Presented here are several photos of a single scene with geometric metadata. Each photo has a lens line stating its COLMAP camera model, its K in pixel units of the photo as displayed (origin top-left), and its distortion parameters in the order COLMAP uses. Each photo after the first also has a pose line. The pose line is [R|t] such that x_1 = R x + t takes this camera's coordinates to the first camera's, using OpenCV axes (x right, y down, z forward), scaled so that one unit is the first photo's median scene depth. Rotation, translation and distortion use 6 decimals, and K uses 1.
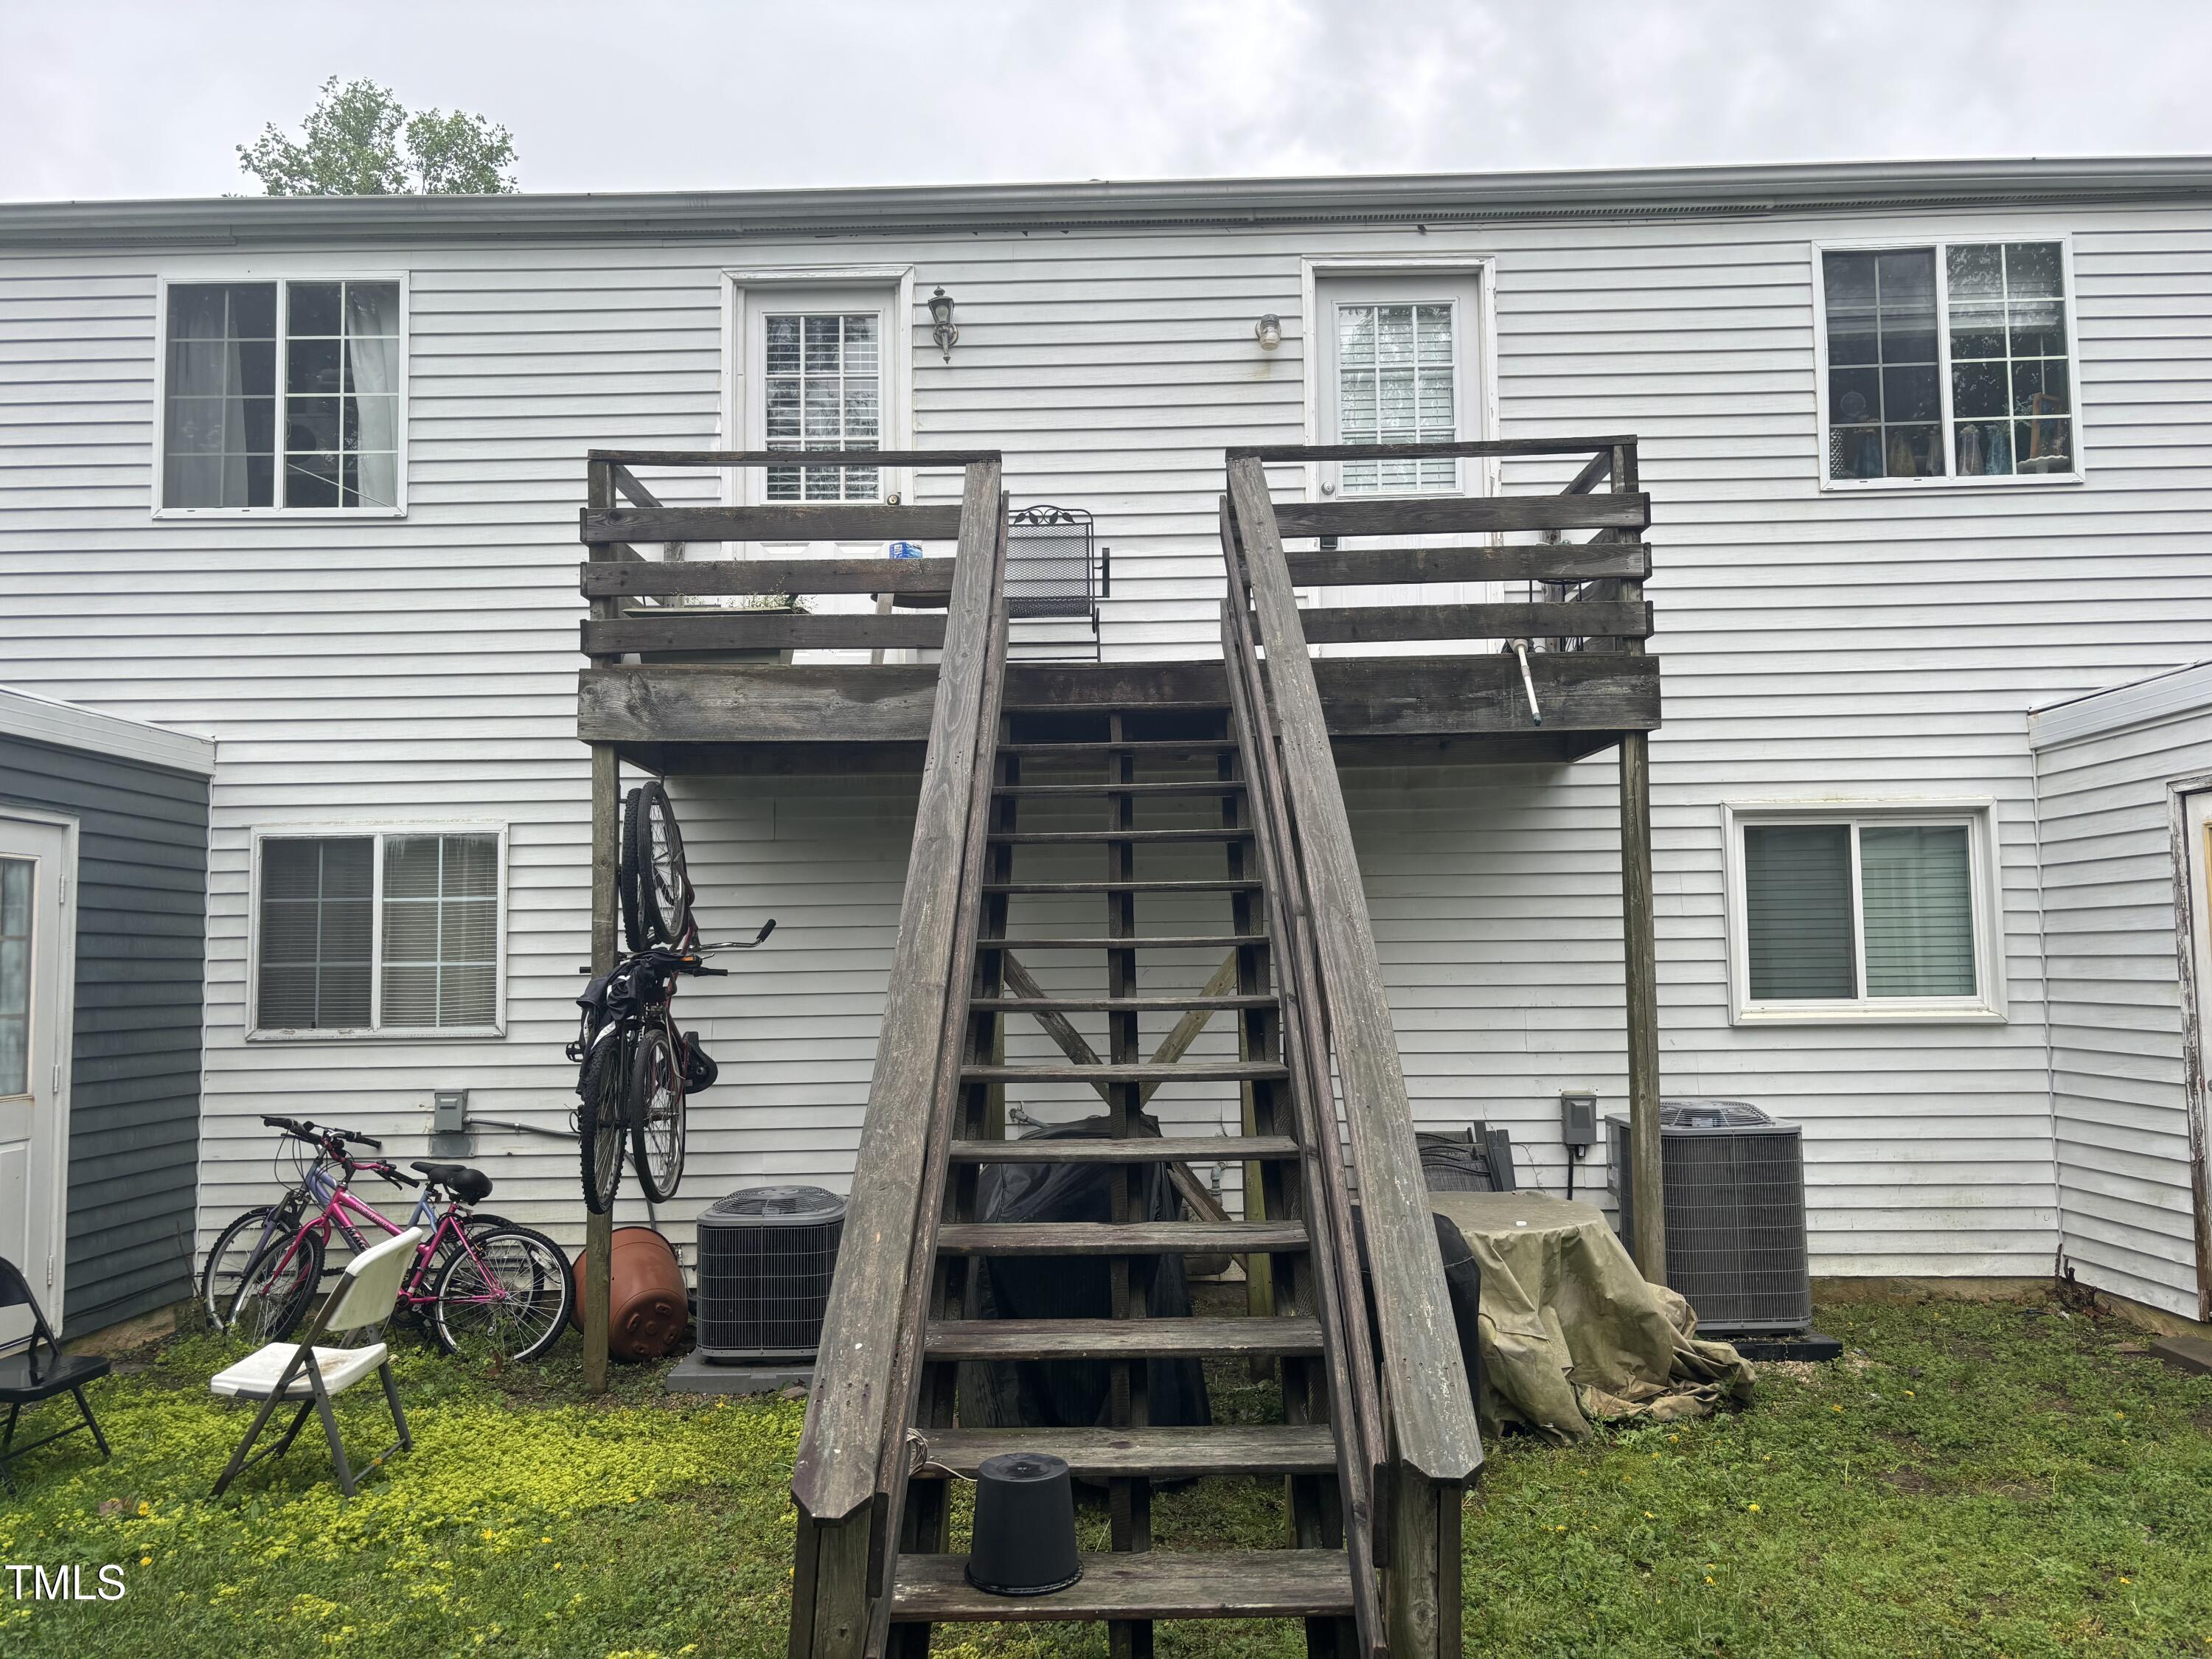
lens RADIAL K [[1692.0, 0, 1121.1], [0, 1692.0, 829.5], [0, 0, 1]] dist [0.039456, -0.041929]
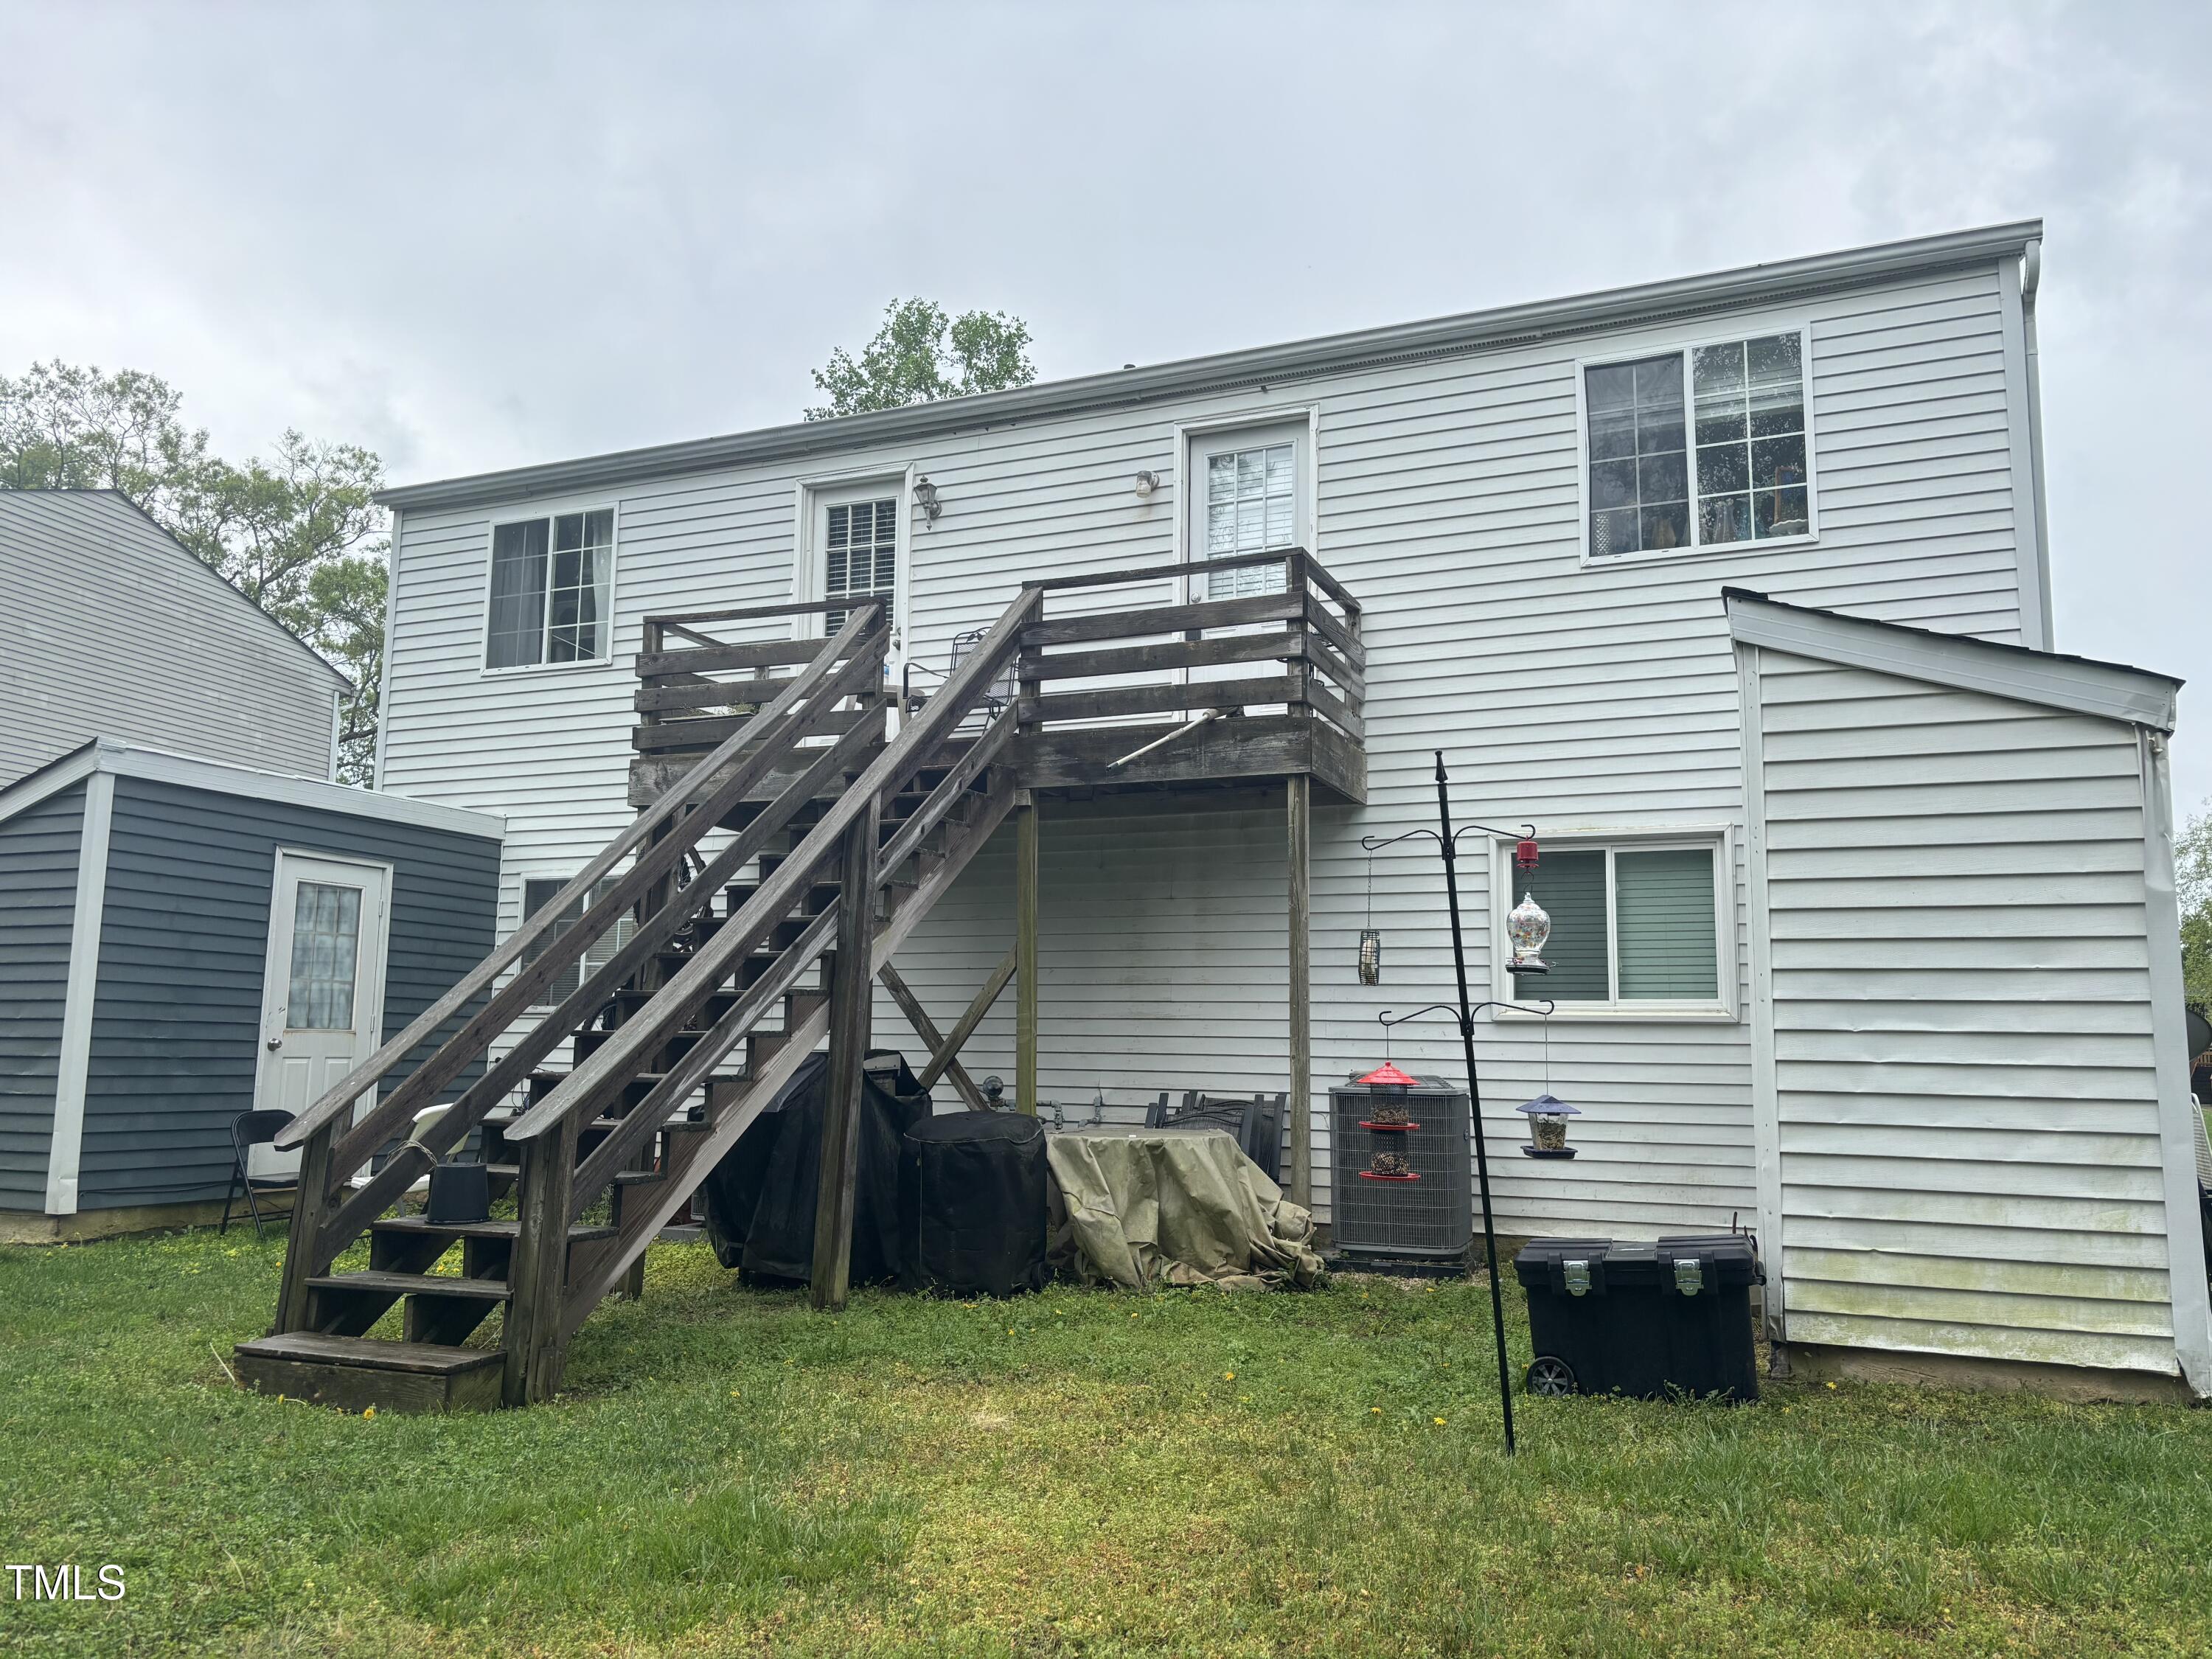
lens RADIAL K [[1692.0, 0, 1108.9], [0, 1692.0, 831.2], [0, 0, 1]] dist [0.039456, -0.041929]
pose [[0.922089, -0.024498, -0.386201, 0.557935], [0.003381, 0.998466, -0.055263, 0.046613], [0.386963, 0.049652, 0.920758, -0.198671]]
